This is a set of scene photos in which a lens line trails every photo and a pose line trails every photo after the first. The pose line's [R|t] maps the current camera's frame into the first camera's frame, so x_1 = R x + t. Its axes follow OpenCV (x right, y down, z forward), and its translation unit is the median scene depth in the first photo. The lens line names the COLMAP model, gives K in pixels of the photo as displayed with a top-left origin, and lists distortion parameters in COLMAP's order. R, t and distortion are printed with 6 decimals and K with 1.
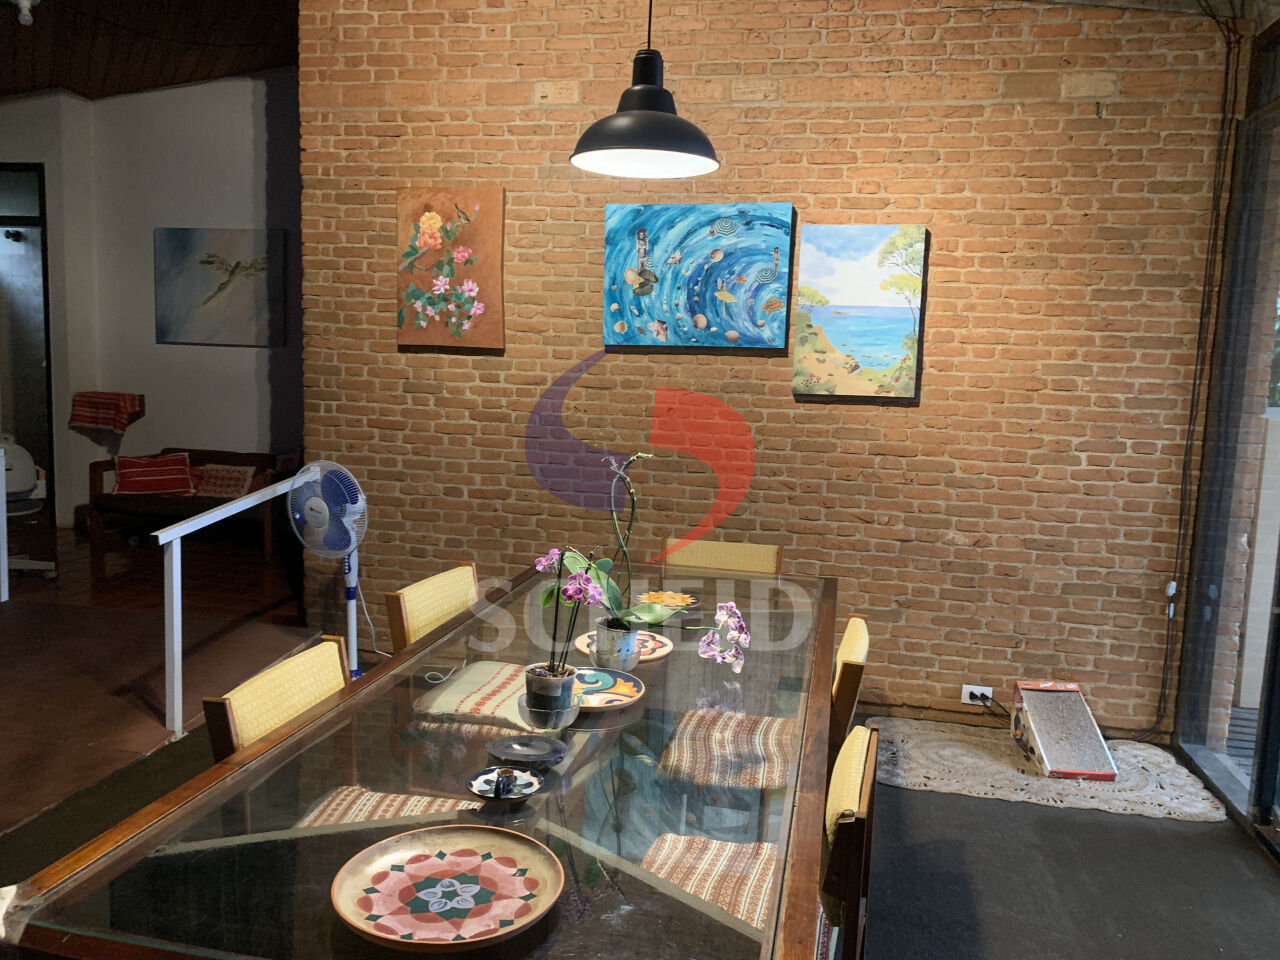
lens RADIAL K [[975.8, 0, 644.1], [0, 975.8, 471.6], [0, 0, 1]] dist [0.000366, -0.000064]
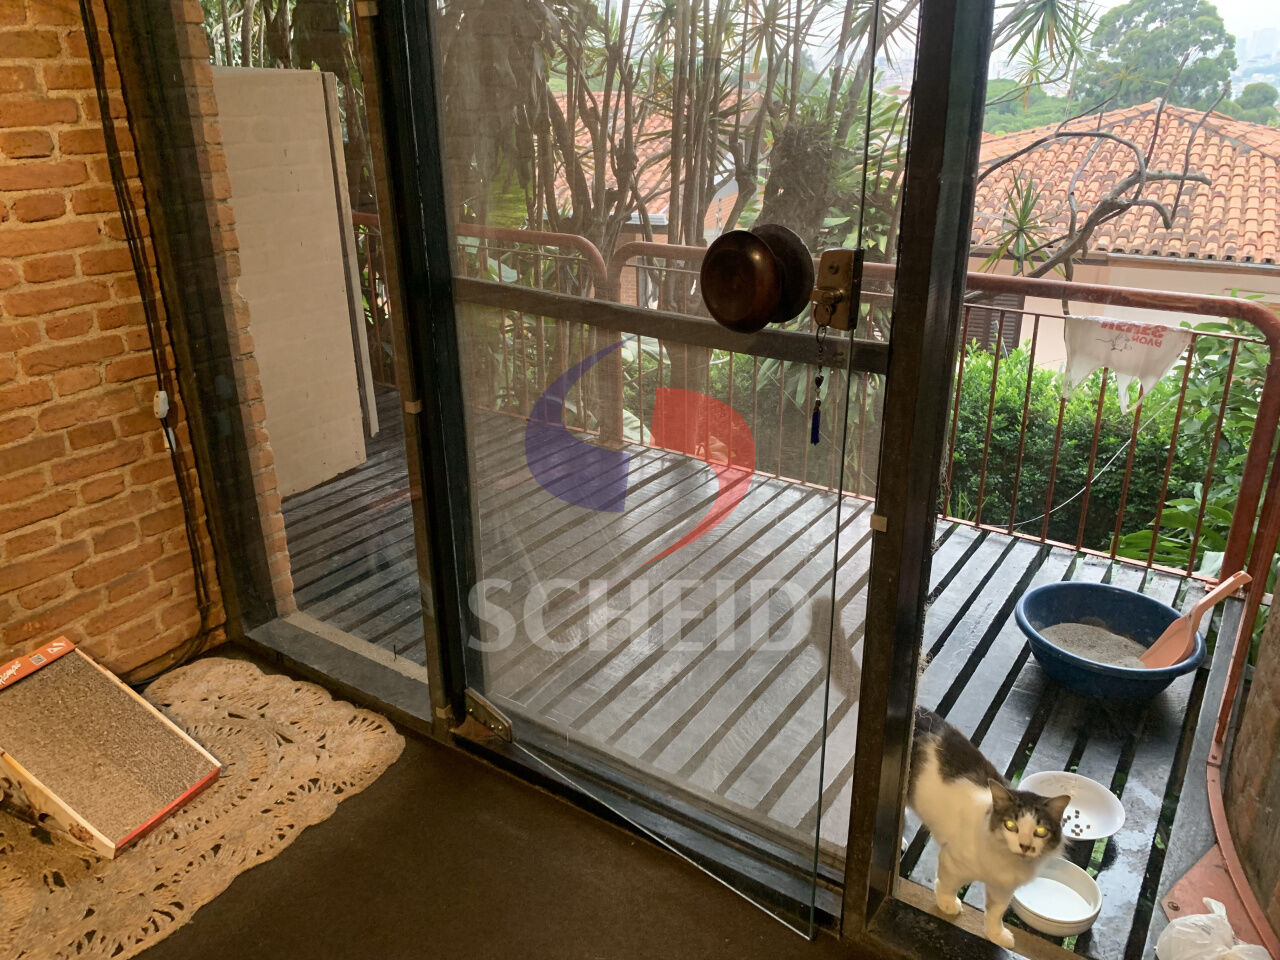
lens RADIAL K [[975.8, 0, 644.1], [0, 975.8, 471.6], [0, 0, 1]] dist [0.000366, -0.000064]
pose [[0.392275, -0.384111, 0.835810, 0.164529], [0.123457, 0.922404, 0.365964, -0.013956], [-0.911525, -0.040372, 0.409257, 0.507818]]
